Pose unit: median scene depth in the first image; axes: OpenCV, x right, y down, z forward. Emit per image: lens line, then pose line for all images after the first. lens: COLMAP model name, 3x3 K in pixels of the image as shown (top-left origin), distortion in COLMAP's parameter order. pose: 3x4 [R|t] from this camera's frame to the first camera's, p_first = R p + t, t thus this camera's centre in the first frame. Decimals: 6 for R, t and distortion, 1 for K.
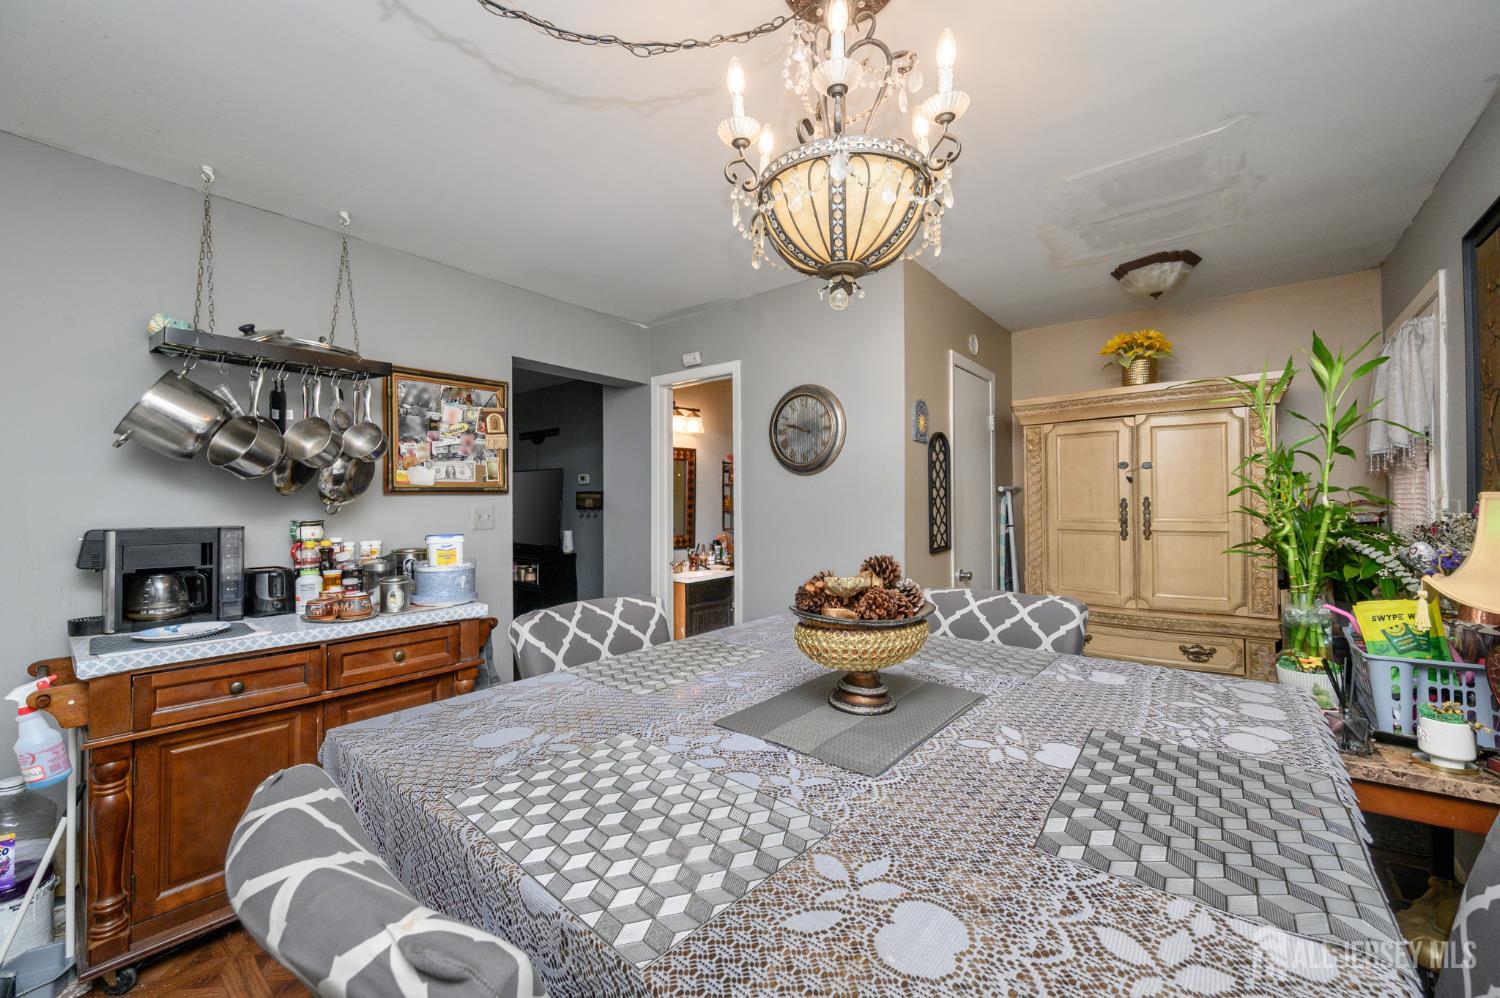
lens RADIAL K [[594.5, 0, 754.8], [0, 594.5, 489.1], [0, 0, 1]] dist [-0.001552, 0.000215]
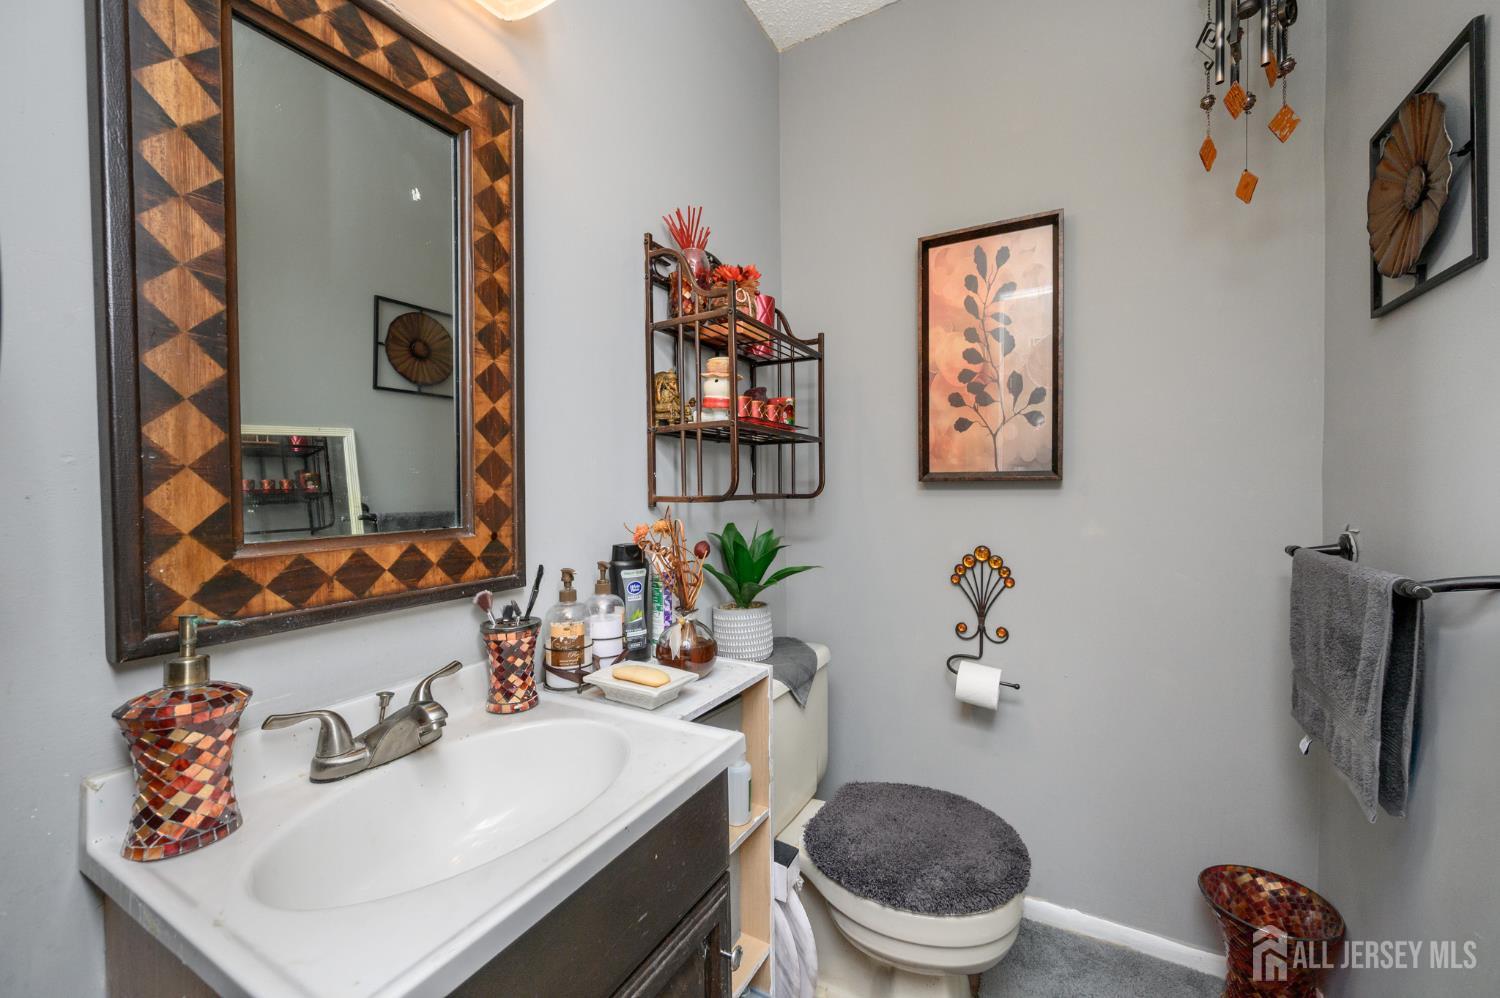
lens RADIAL K [[594.5, 0, 754.8], [0, 594.5, 489.1], [0, 0, 1]] dist [-0.001552, 0.000215]
pose [[0.985735, -0.008635, 0.168086, -0.055839], [0.004608, 0.999693, 0.024334, 0.059394], [-0.168245, -0.023212, 0.985472, 0.781333]]
